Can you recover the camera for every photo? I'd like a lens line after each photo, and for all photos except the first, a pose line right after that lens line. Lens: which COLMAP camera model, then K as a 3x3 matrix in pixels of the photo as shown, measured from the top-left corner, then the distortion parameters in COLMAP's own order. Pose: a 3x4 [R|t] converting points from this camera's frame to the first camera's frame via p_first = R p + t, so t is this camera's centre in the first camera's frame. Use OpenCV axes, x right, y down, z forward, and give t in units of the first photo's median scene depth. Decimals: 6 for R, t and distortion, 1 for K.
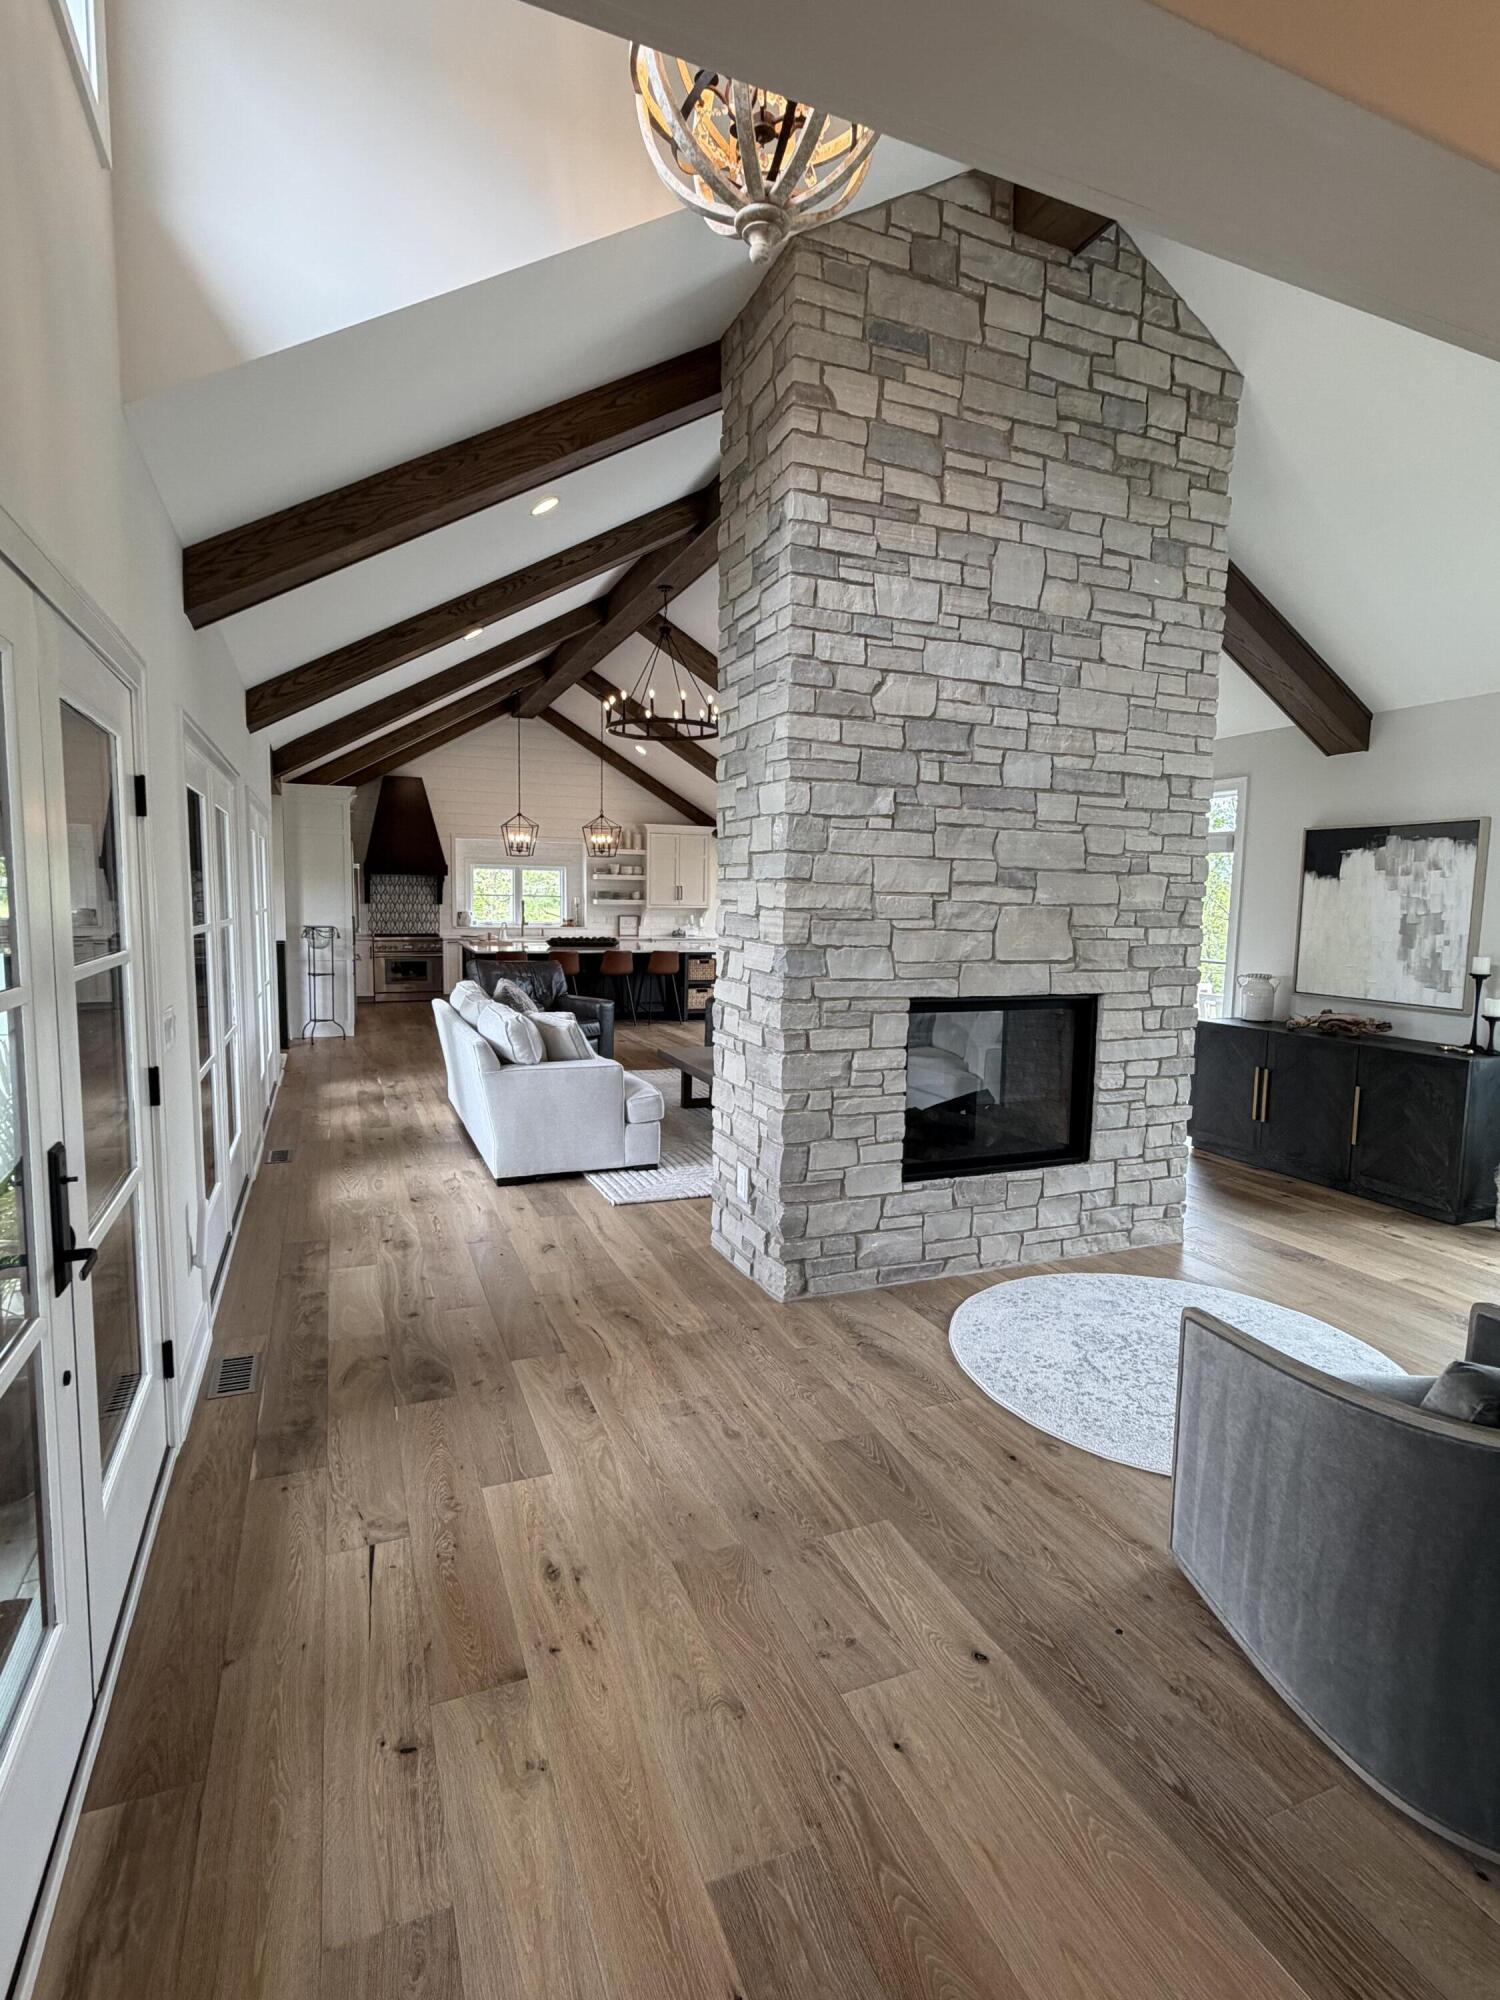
lens RADIAL K [[1000.3, 0, 748.8], [0, 1000.3, 991.9], [0, 0, 1]] dist [-0.003627, 0.002167]
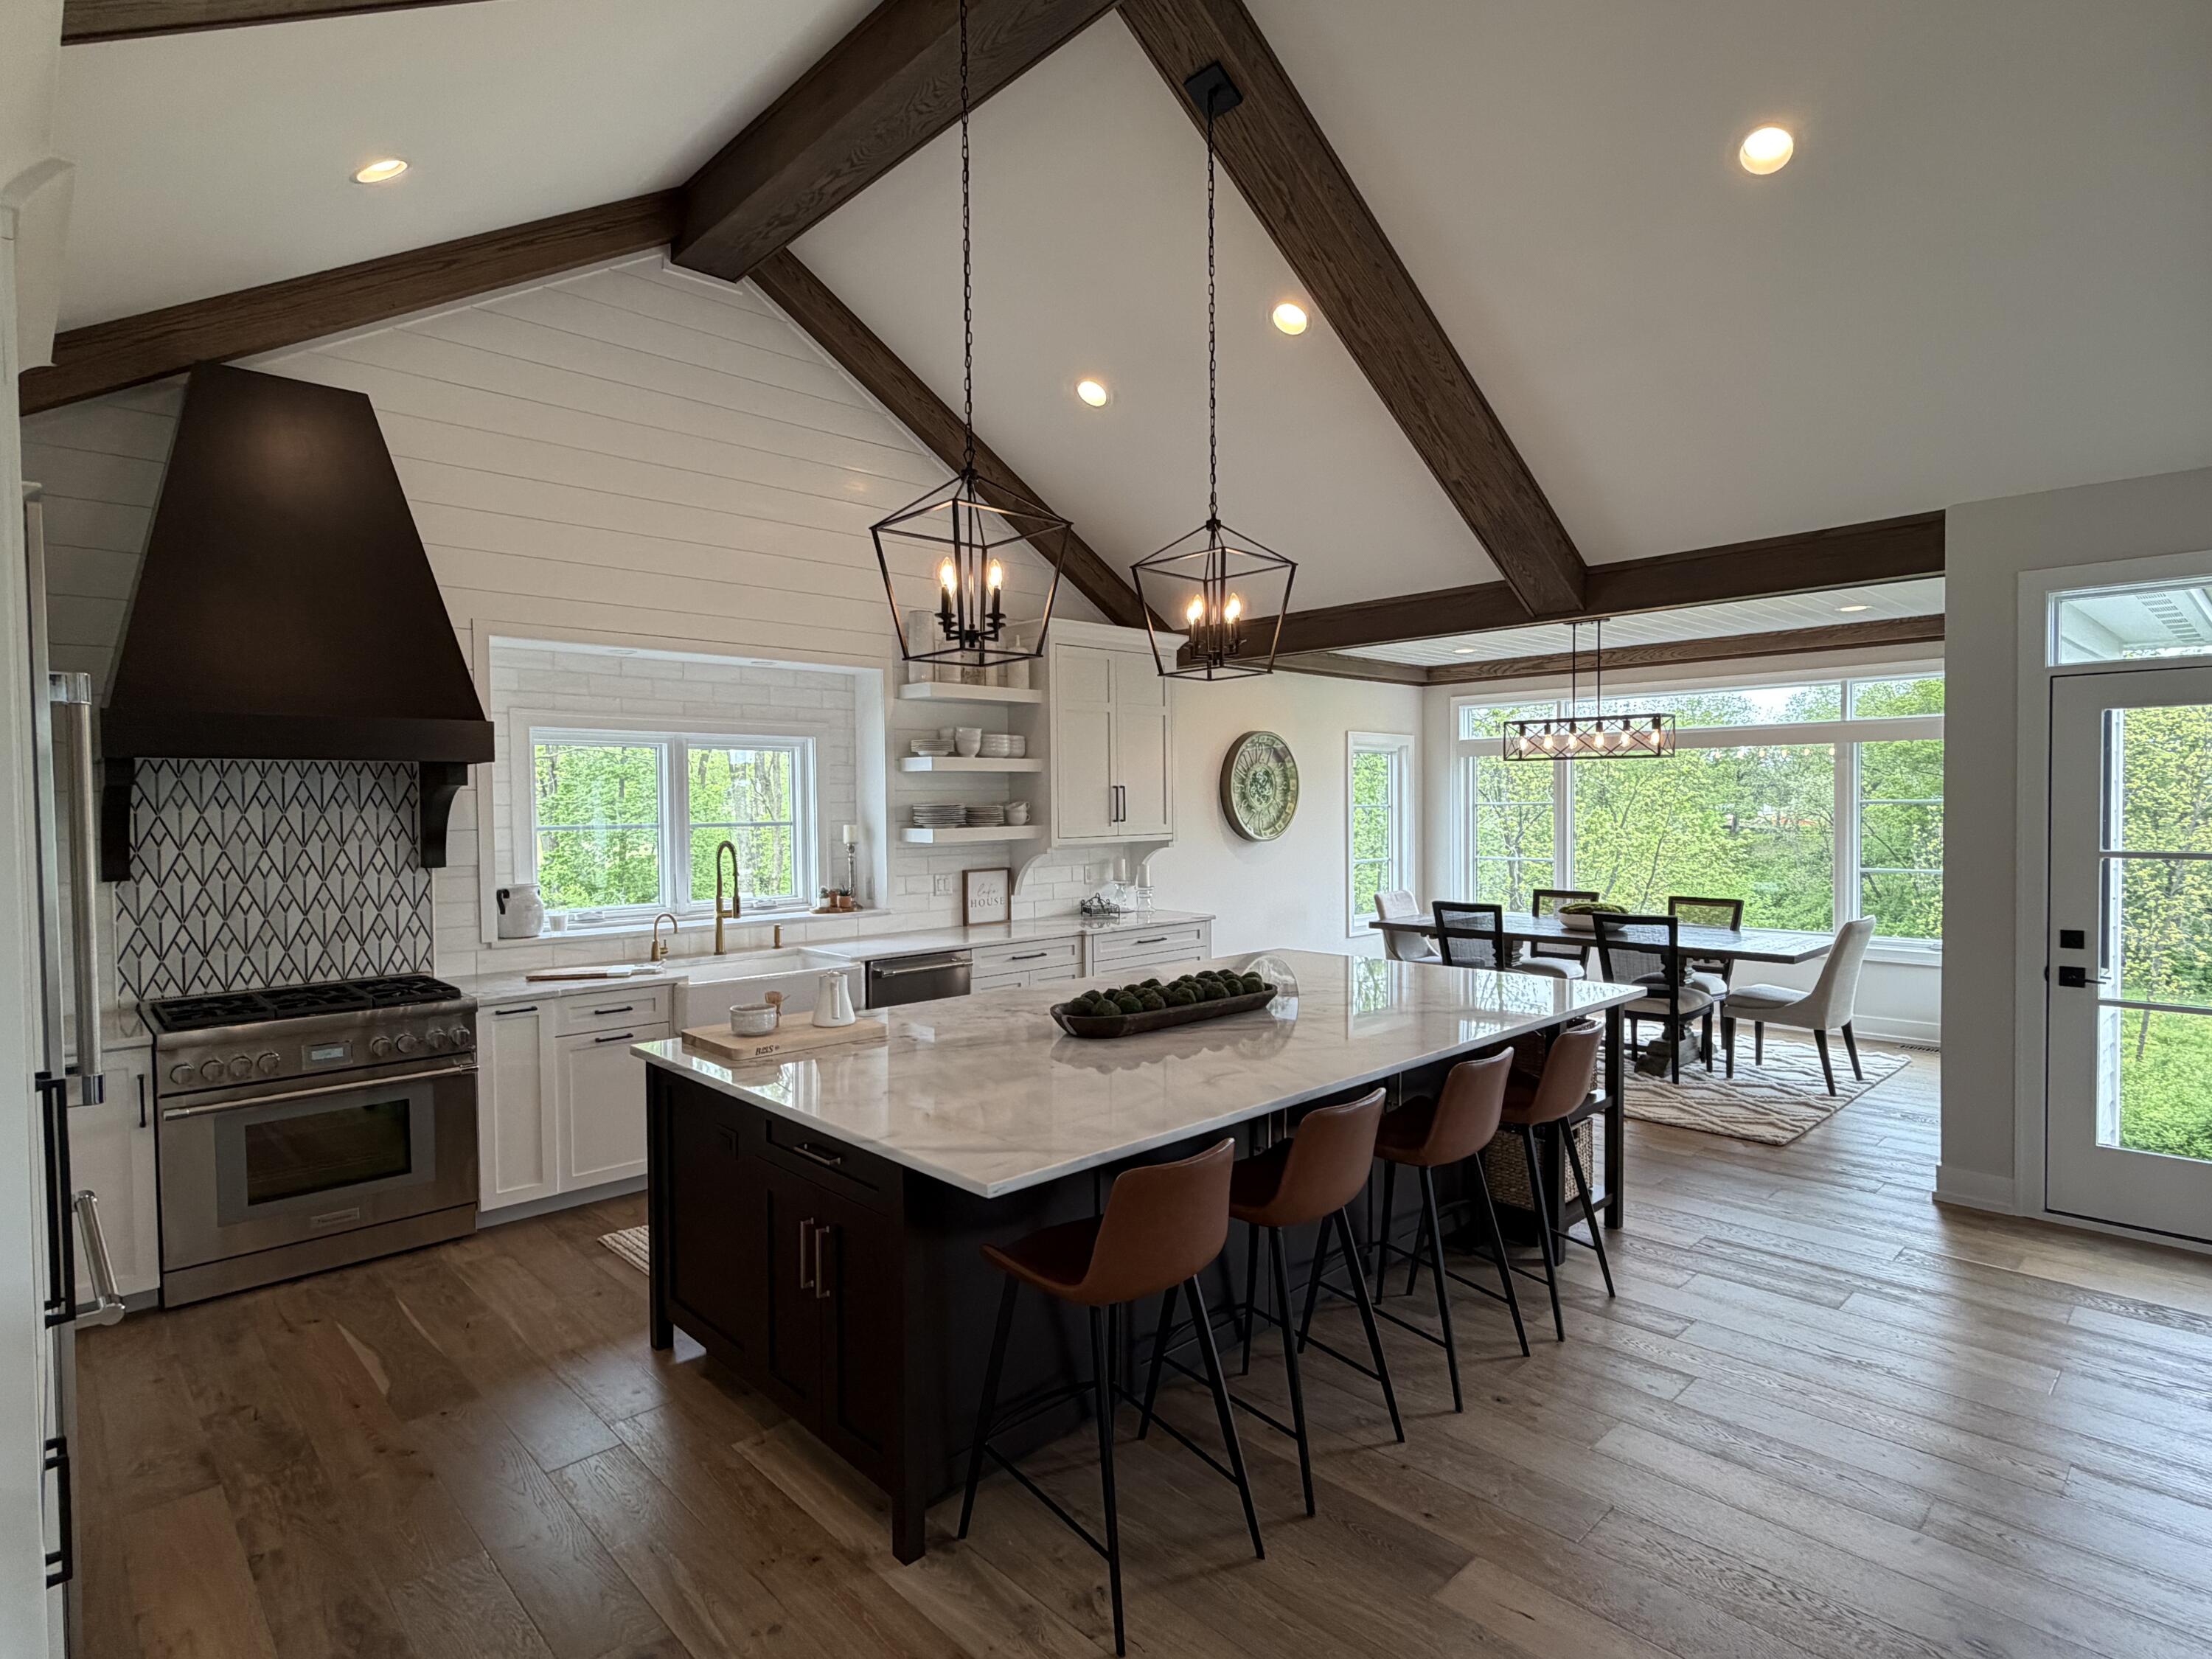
lens RADIAL K [[1156.9, 0, 1100.8], [0, 1156.9, 832.8], [0, 0, 1]] dist [-0.000734, 0.000167]
pose [[0.934217, -0.036475, 0.354835, -0.261469], [0.060983, 0.996445, -0.058127, -0.070354], [-0.351454, 0.075942, 0.933120, 0.662841]]
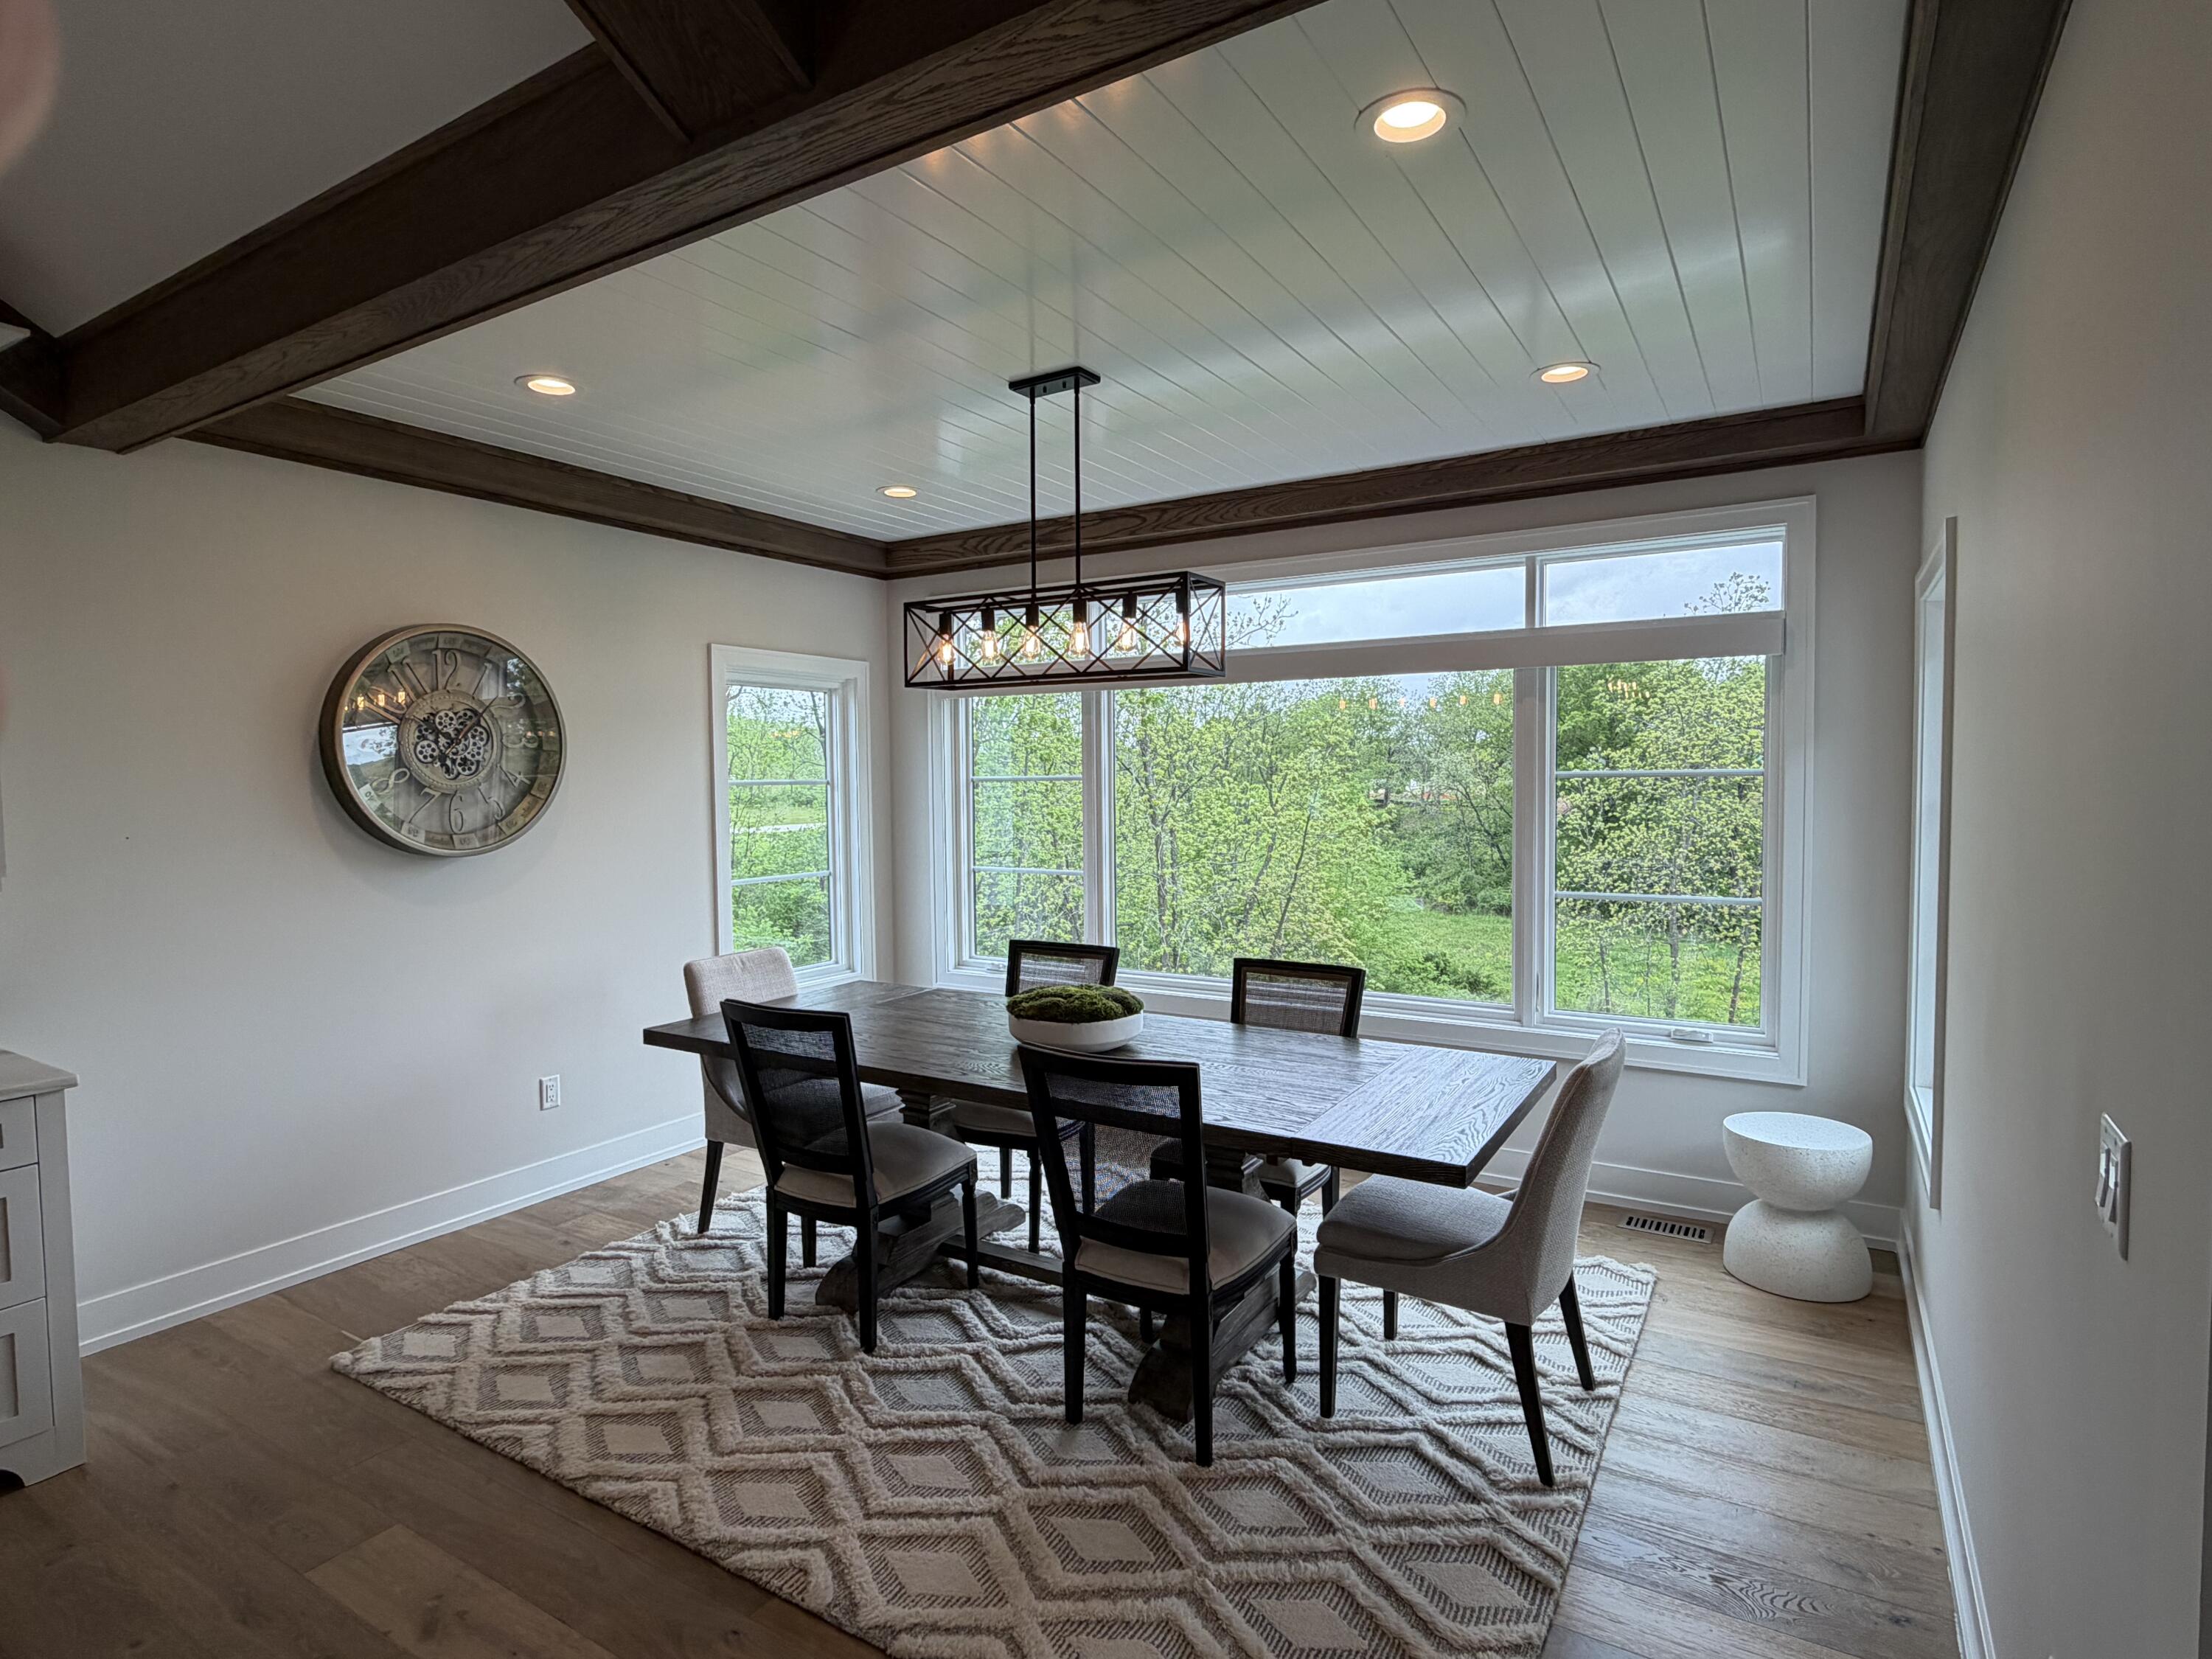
lens RADIAL K [[1156.9, 0, 1096.0], [0, 1156.9, 834.3], [0, 0, 1]] dist [-0.000734, 0.000167]
pose [[0.814035, -0.055576, 0.578150, -0.006275], [0.080411, 0.996610, -0.017417, -0.083526], [-0.575222, 0.060668, 0.815744, 0.869203]]
